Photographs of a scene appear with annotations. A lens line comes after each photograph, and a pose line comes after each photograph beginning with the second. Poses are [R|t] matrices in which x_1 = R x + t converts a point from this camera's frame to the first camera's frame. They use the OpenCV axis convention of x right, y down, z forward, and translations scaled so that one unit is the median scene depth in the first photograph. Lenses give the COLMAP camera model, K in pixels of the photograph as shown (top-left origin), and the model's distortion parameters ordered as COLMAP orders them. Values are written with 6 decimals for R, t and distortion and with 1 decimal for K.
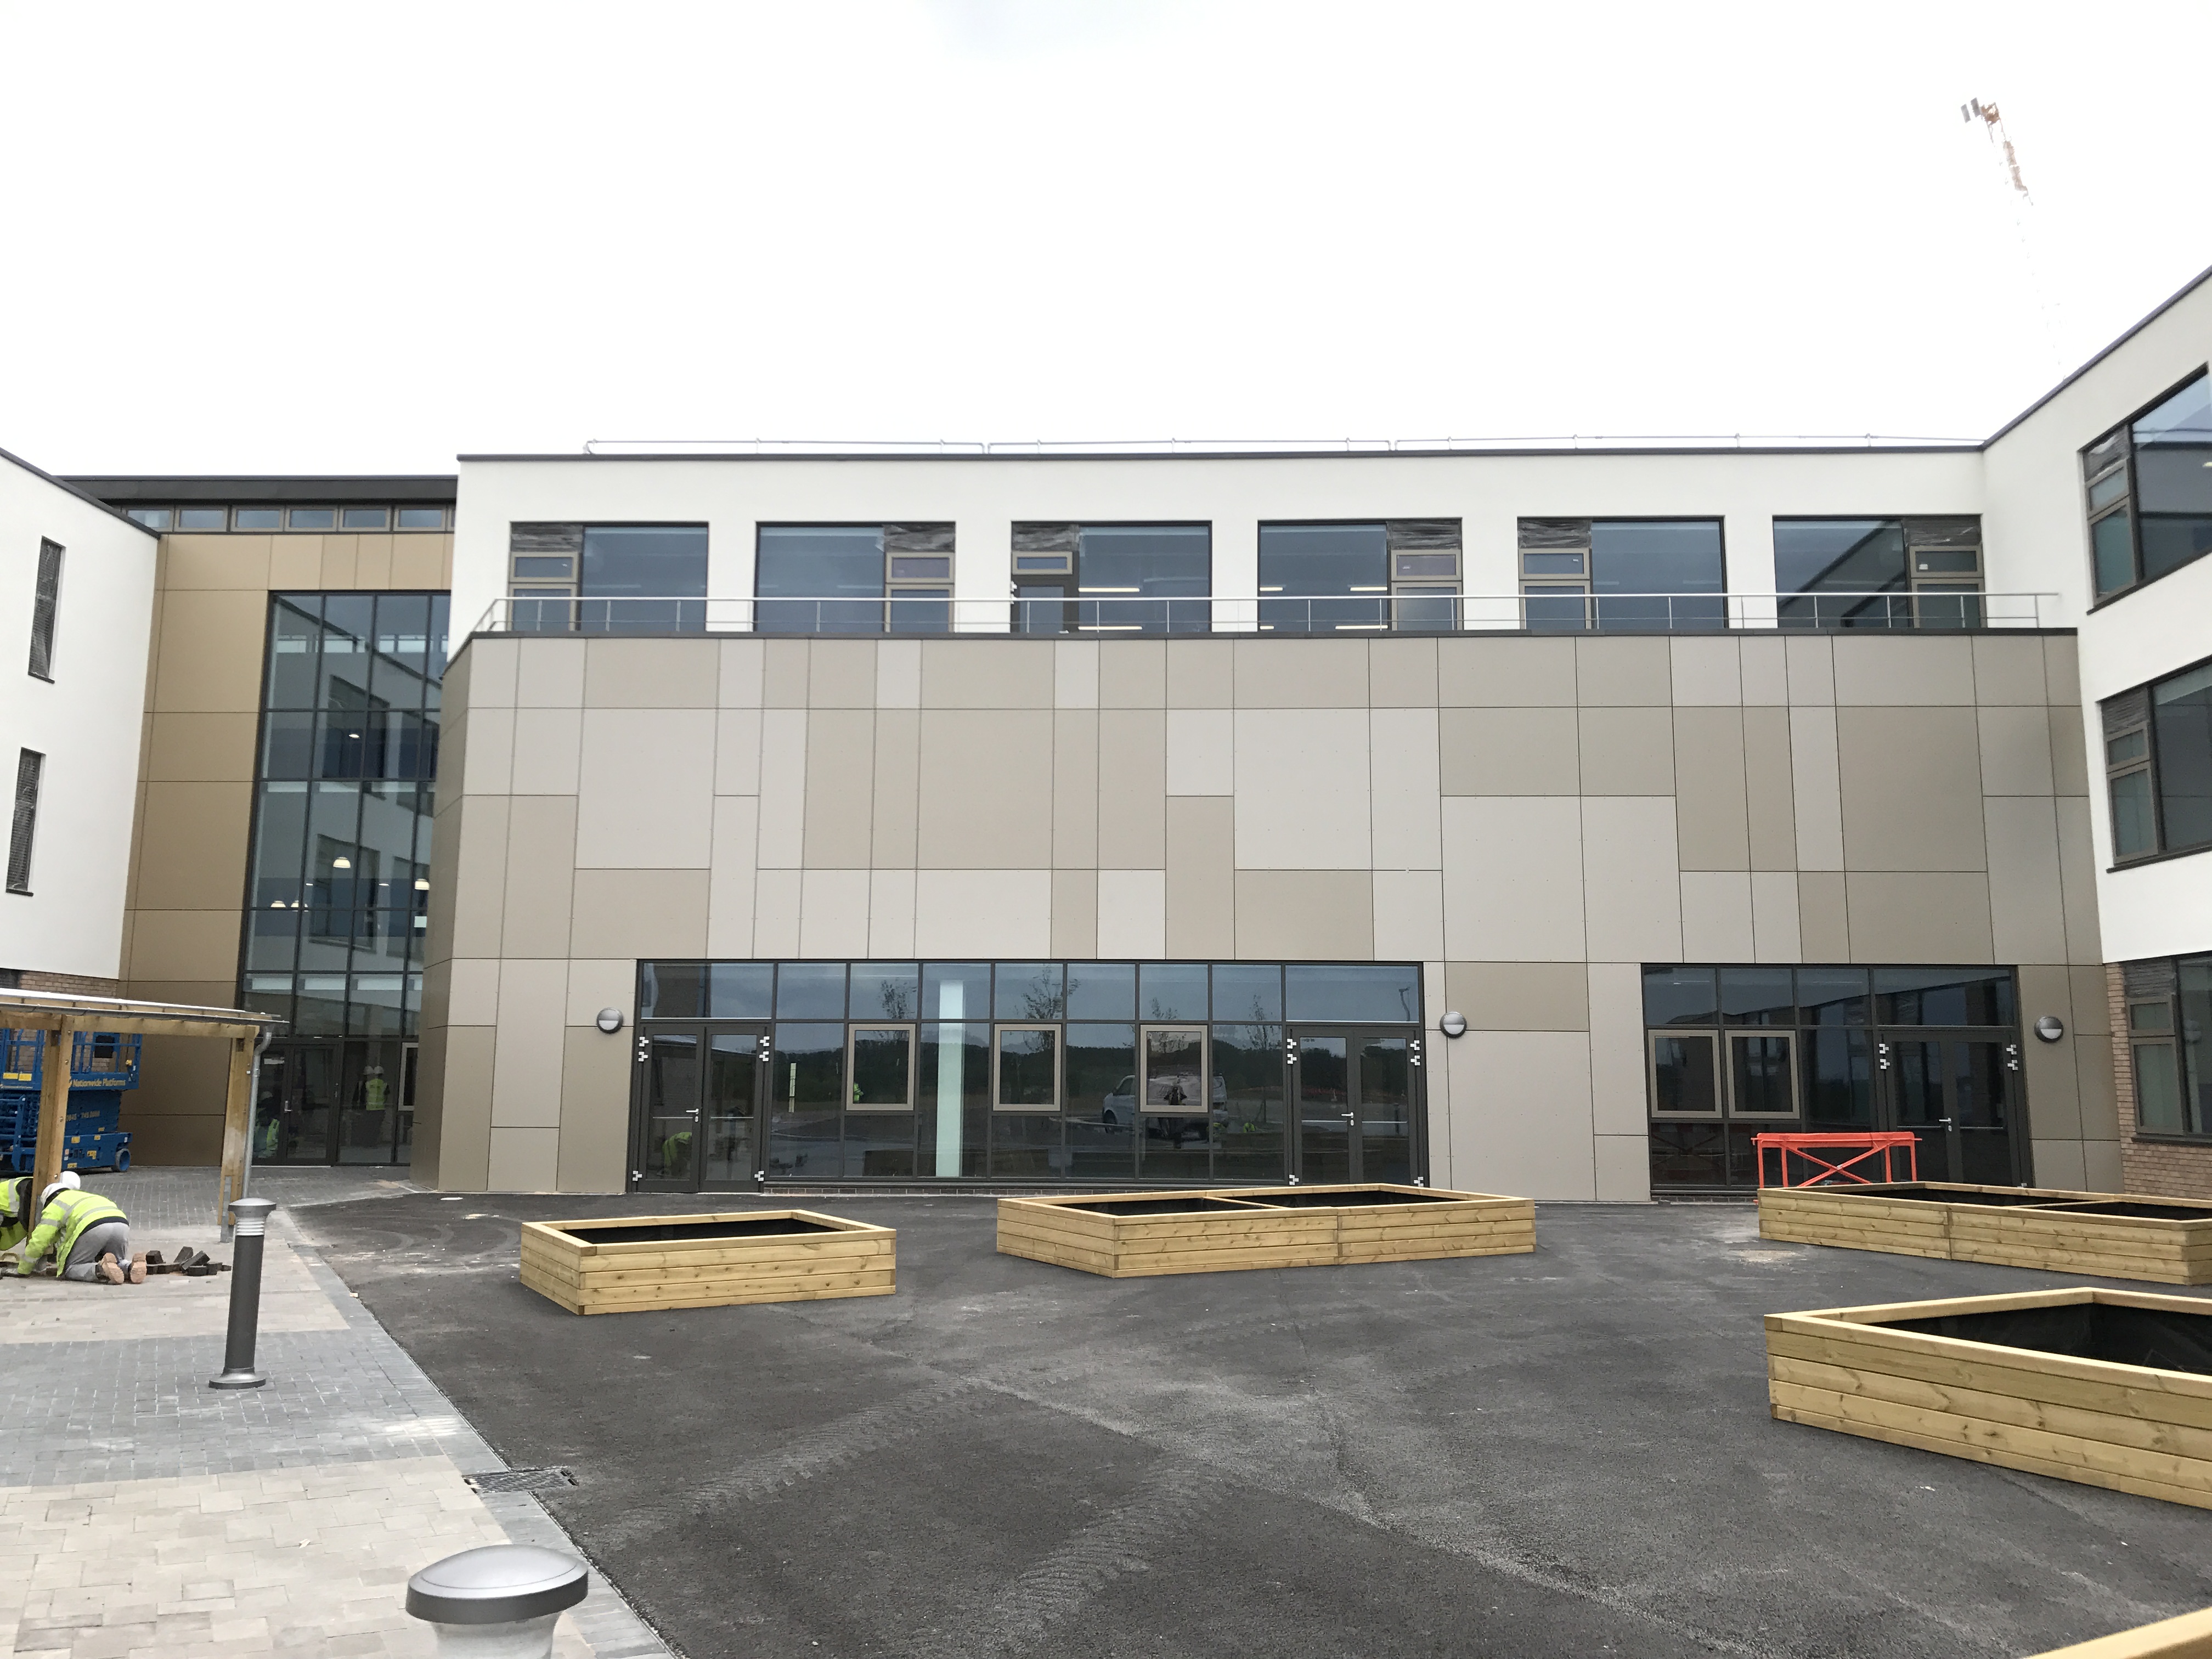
lens RADIAL K [[1810.5, 0, 1107.7], [0, 1810.5, 816.0], [0, 0, 1]] dist [0.016173, 0.018755]
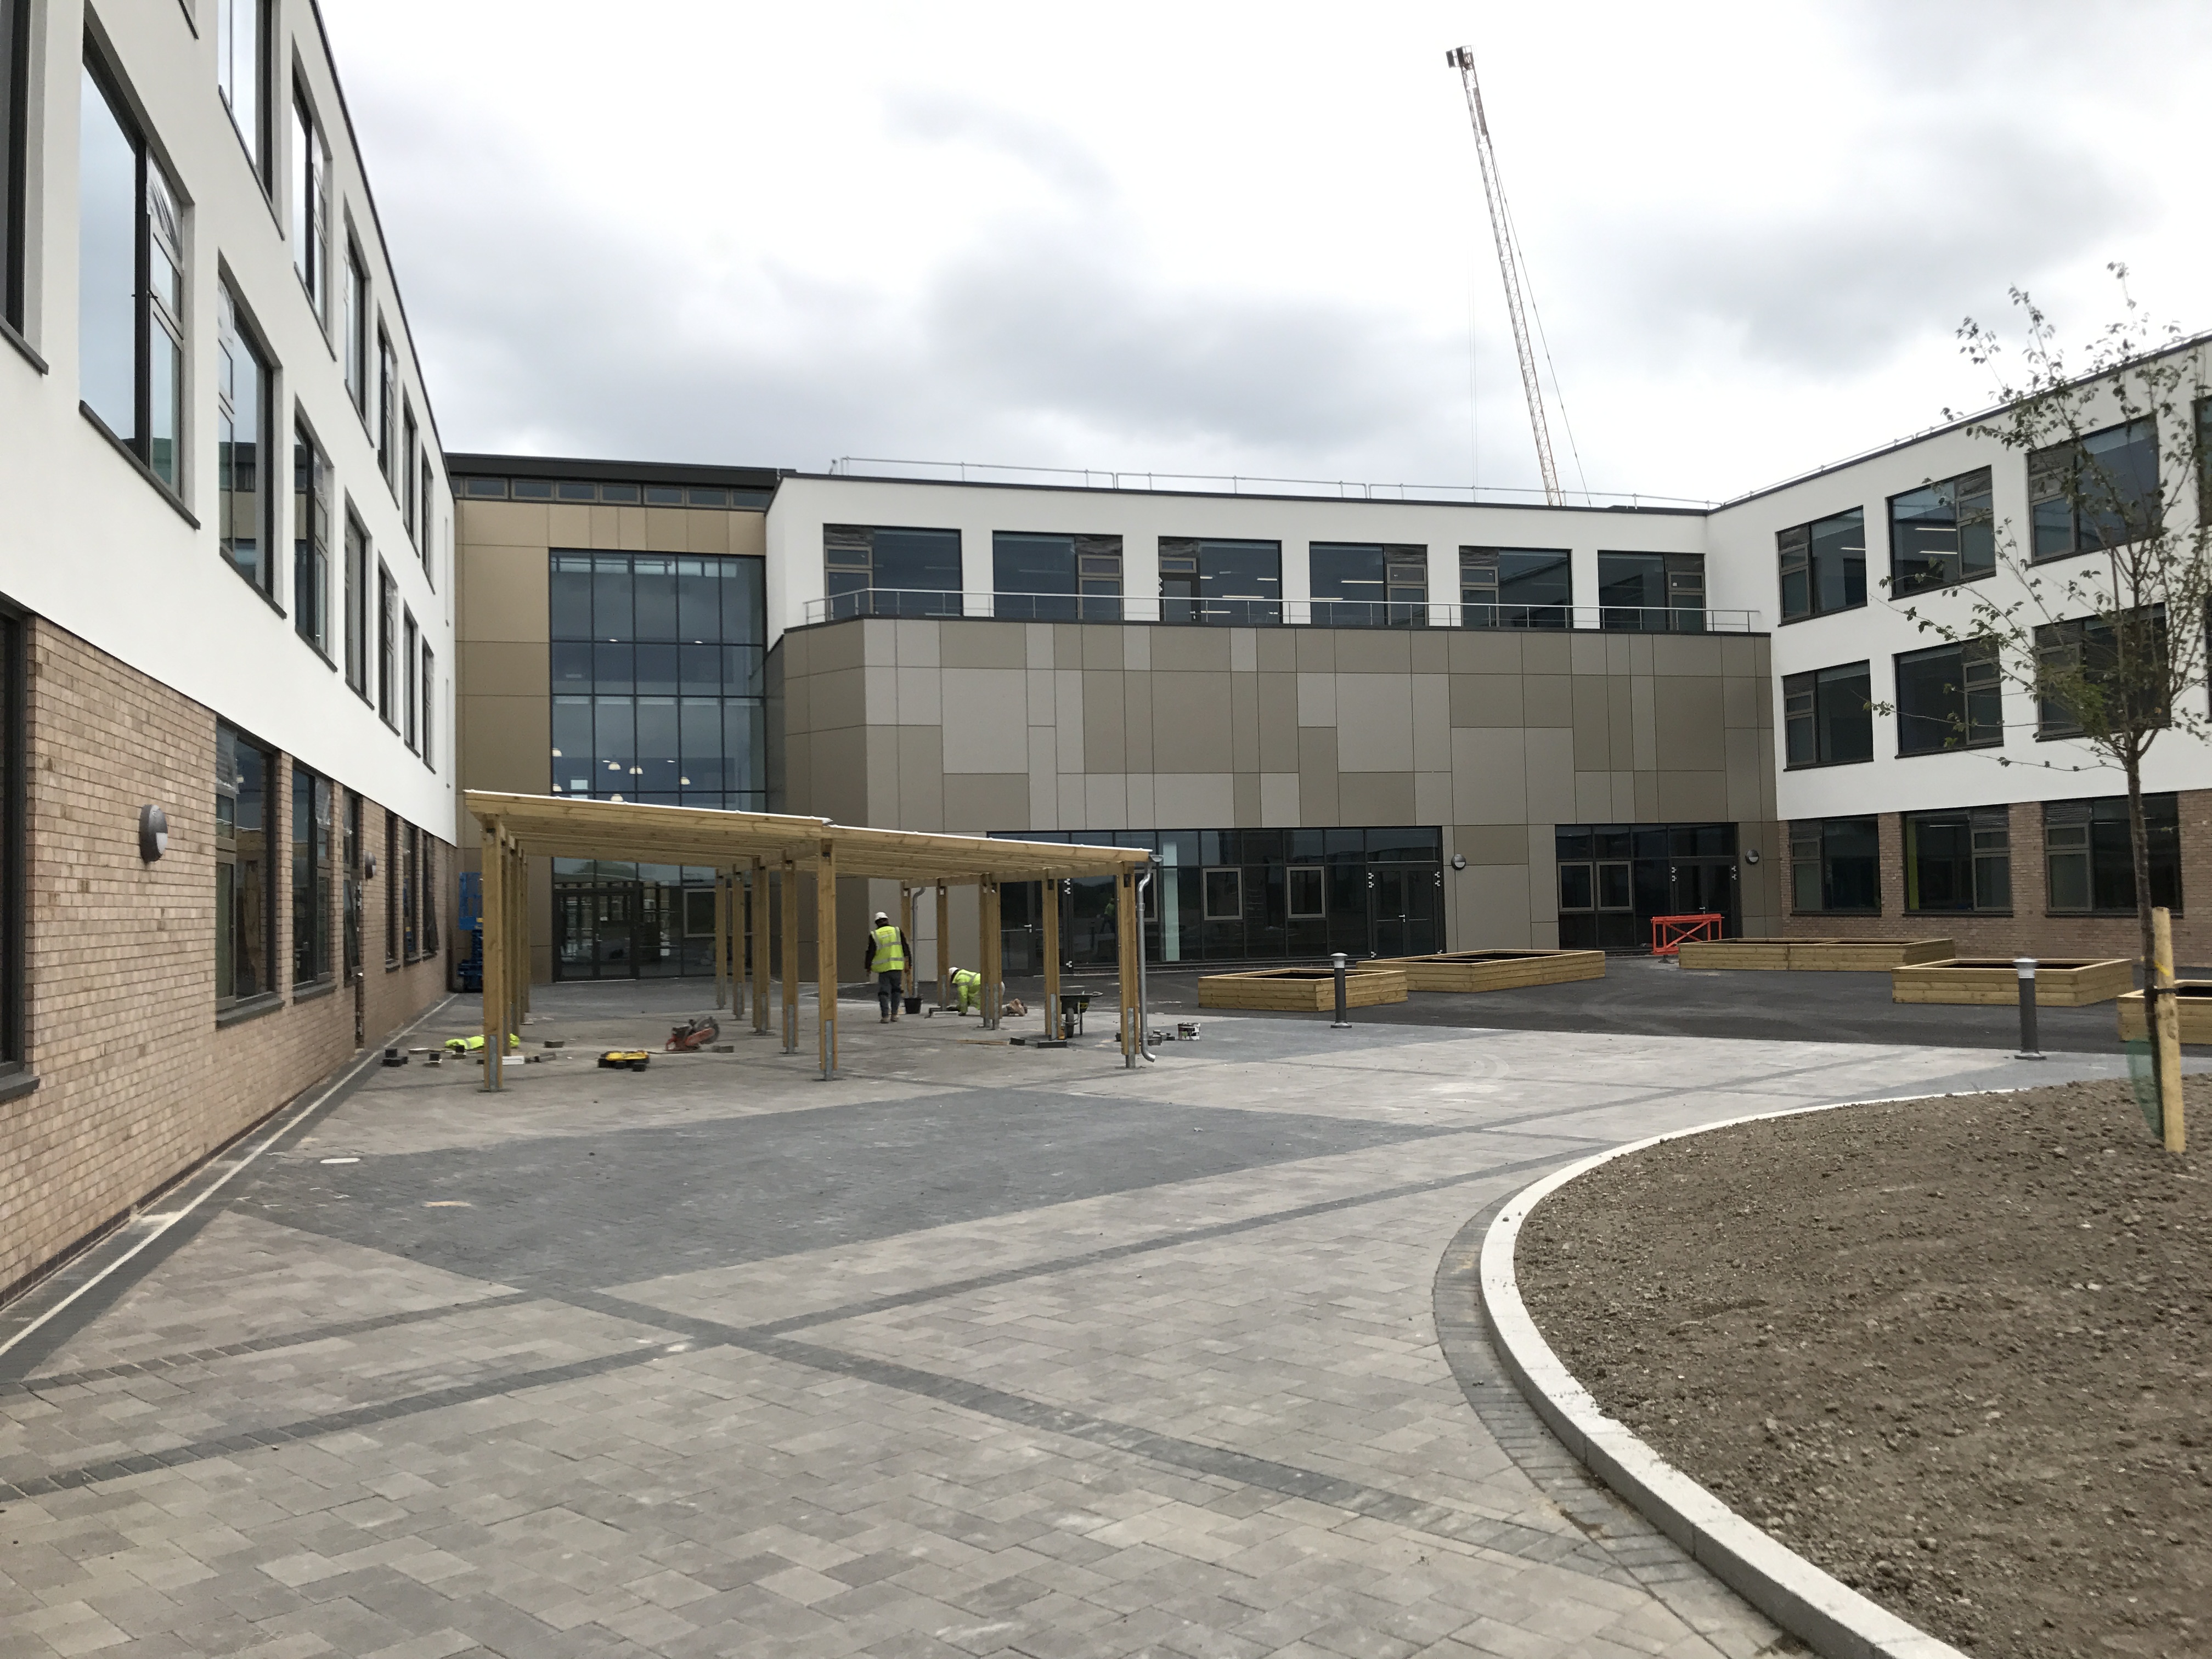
lens RADIAL K [[1810.5, 0, 1107.7], [0, 1810.5, 816.0], [0, 0, 1]] dist [0.016173, 0.018755]
pose [[0.951021, -0.013370, 0.308838, -0.649928], [-0.017895, 0.995008, 0.098182, -0.089748], [-0.308608, -0.098900, 0.946034, -0.511742]]
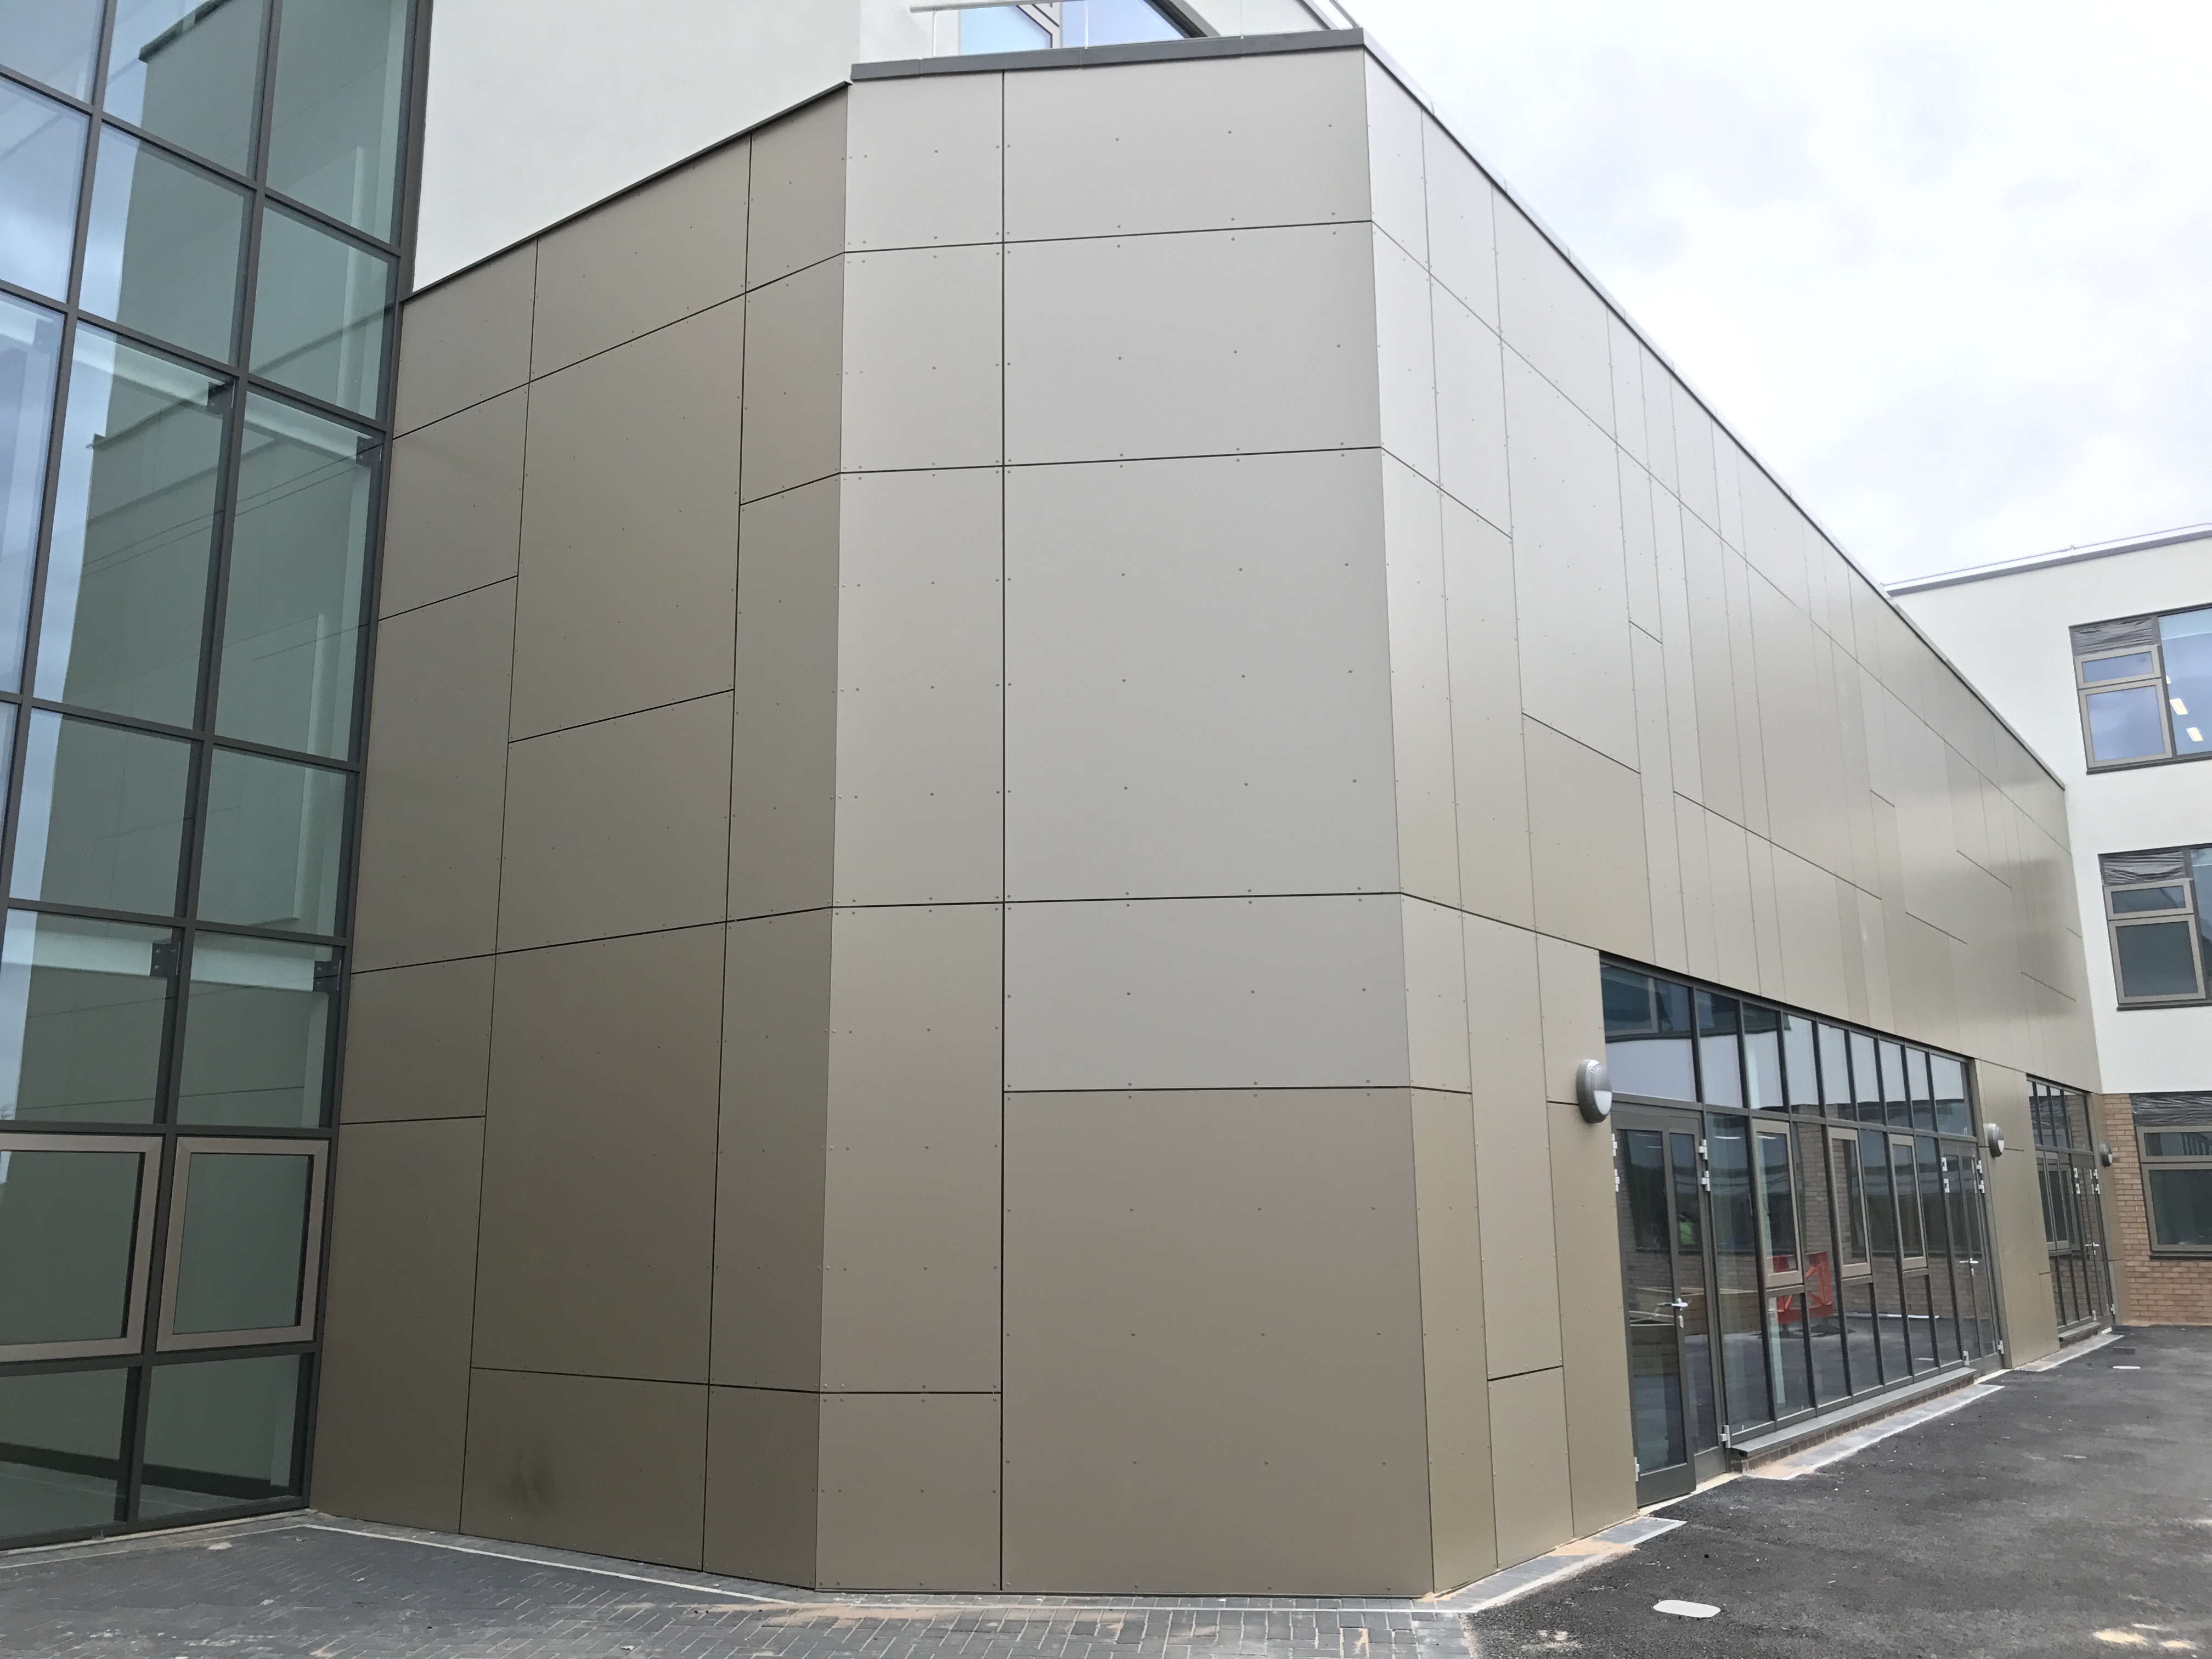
lens RADIAL K [[1810.5, 0, 1107.7], [0, 1810.5, 816.0], [0, 0, 1]] dist [0.016173, 0.018755]
pose [[0.567590, 0.164383, 0.806734, -0.684455], [-0.107219, 0.986279, -0.125533, 0.115269], [-0.816300, -0.015246, 0.577427, 0.847793]]
